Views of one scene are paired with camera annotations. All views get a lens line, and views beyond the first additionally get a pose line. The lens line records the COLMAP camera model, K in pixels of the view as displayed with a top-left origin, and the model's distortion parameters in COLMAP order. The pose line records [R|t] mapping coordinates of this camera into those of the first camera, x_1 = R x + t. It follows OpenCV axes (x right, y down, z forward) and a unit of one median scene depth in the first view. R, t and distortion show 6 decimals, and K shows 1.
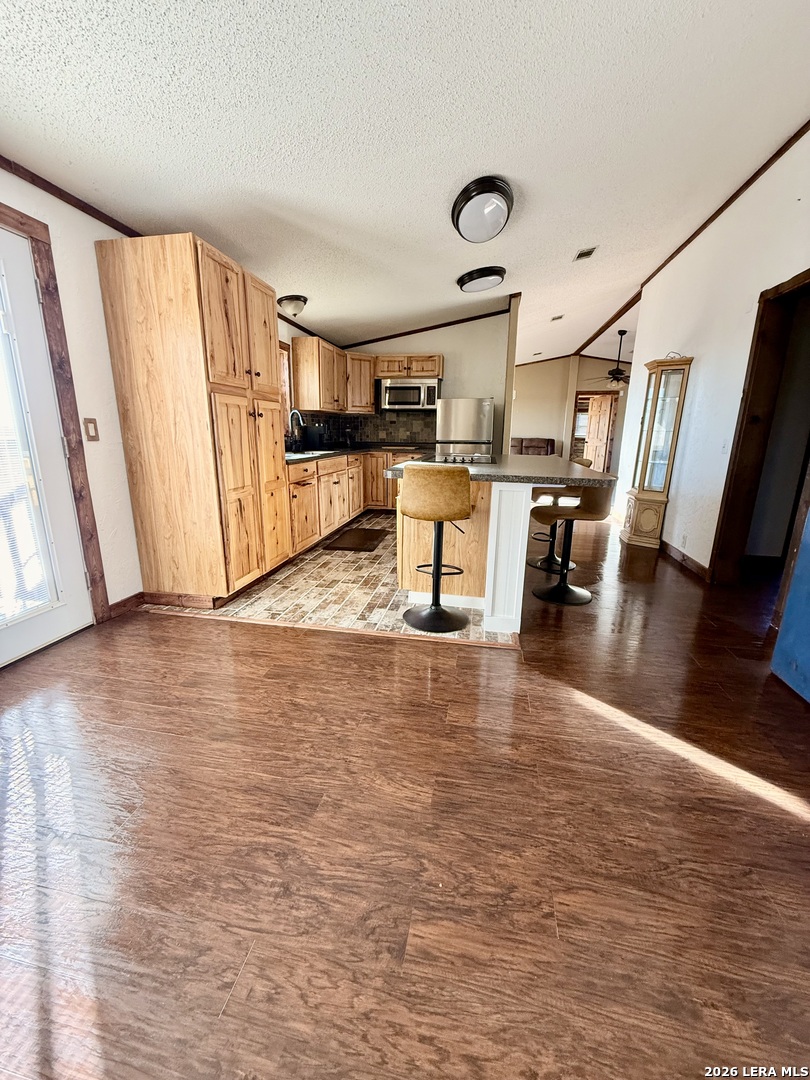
lens RADIAL K [[427.1, 0, 403.4], [0, 427.1, 538.6], [0, 0, 1]] dist [-0.000468, 0.000124]
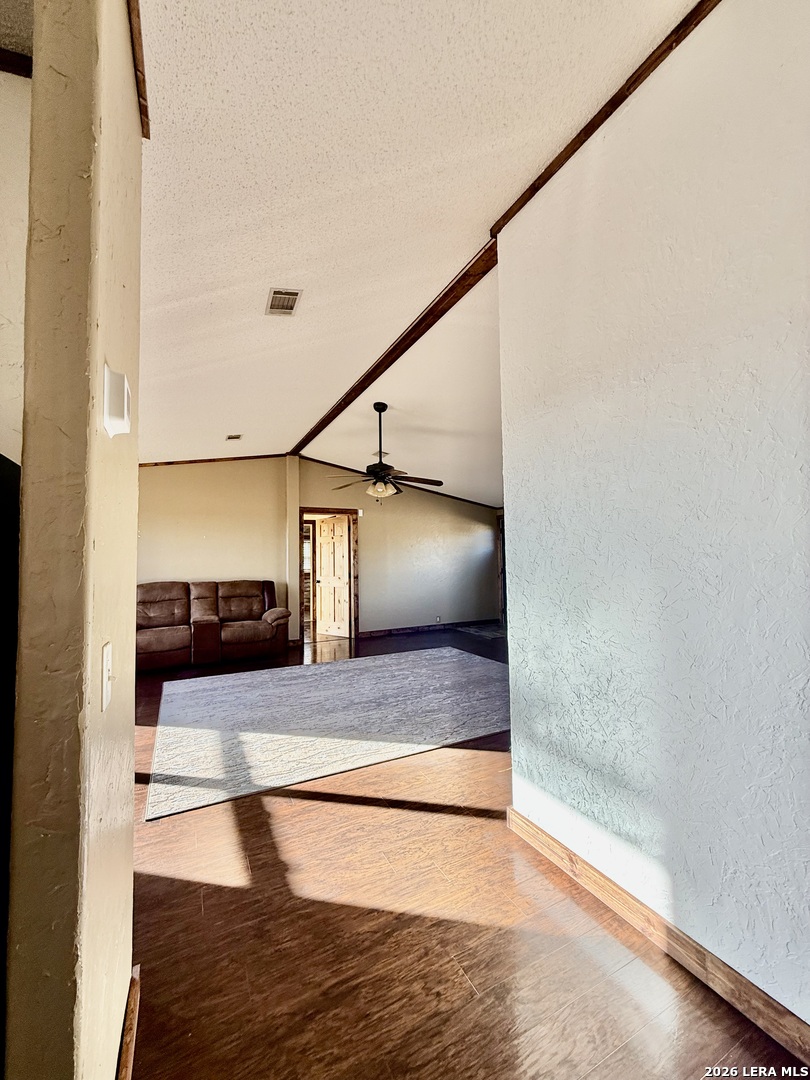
lens RADIAL K [[427.1, 0, 404.2], [0, 427.1, 538.4], [0, 0, 1]] dist [-0.000468, 0.000124]
pose [[0.781267, 0.009958, 0.624118, 0.476104], [0.172320, 0.957575, -0.230988, -0.465185], [-0.599940, 0.288011, 0.746405, 1.650503]]
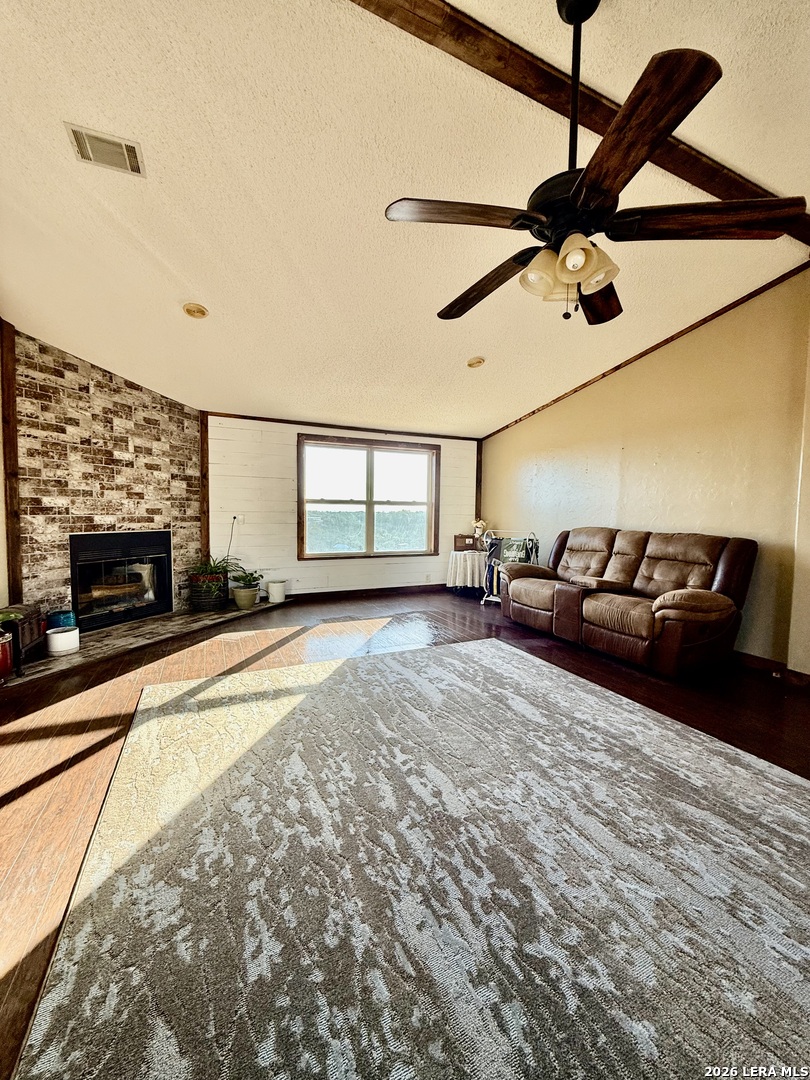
lens RADIAL K [[427.1, 0, 399.7], [0, 427.1, 533.8], [0, 0, 1]] dist [-0.000468, 0.000124]
pose [[0.588632, 0.042457, -0.807285, 1.752628], [-0.206256, 0.973457, -0.099195, -0.607690], [0.781646, 0.224897, 0.581765, 2.460539]]
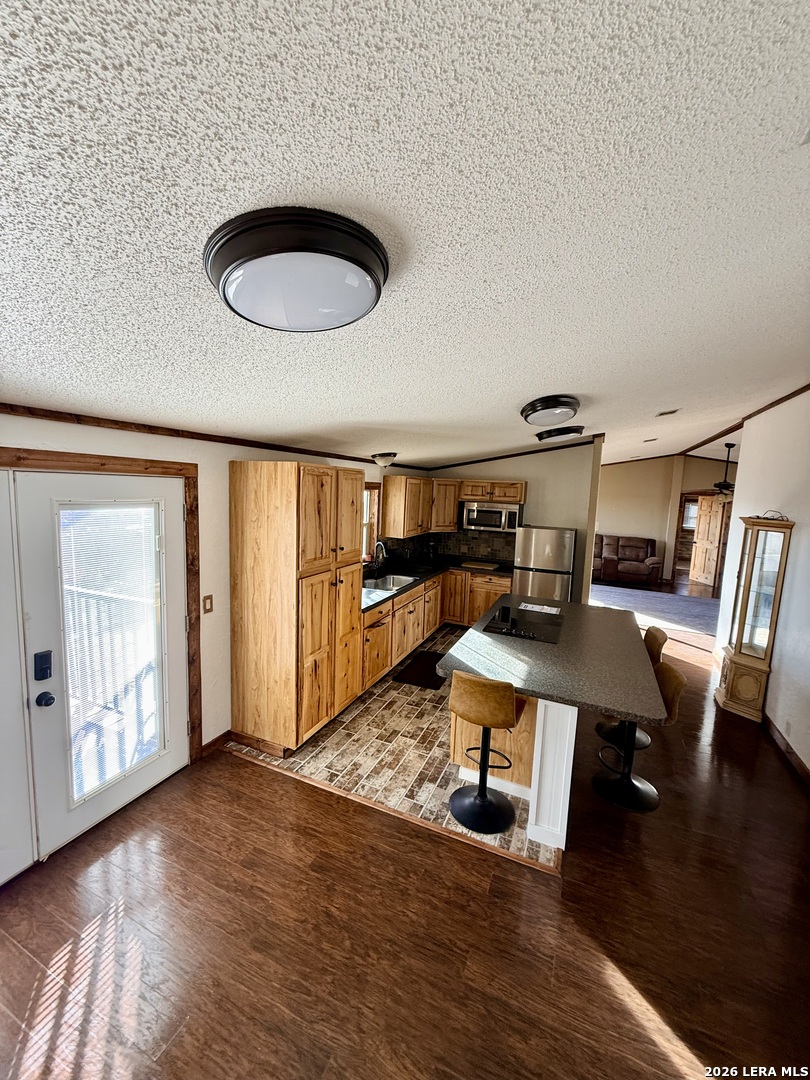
lens RADIAL K [[427.1, 0, 404.3], [0, 427.1, 538.1], [0, 0, 1]] dist [-0.000468, 0.000124]
pose [[0.974135, 0.051957, -0.219911, 0.085140], [-0.080064, 0.989432, -0.120888, -0.304332], [0.211306, 0.135368, 0.968001, -0.103783]]
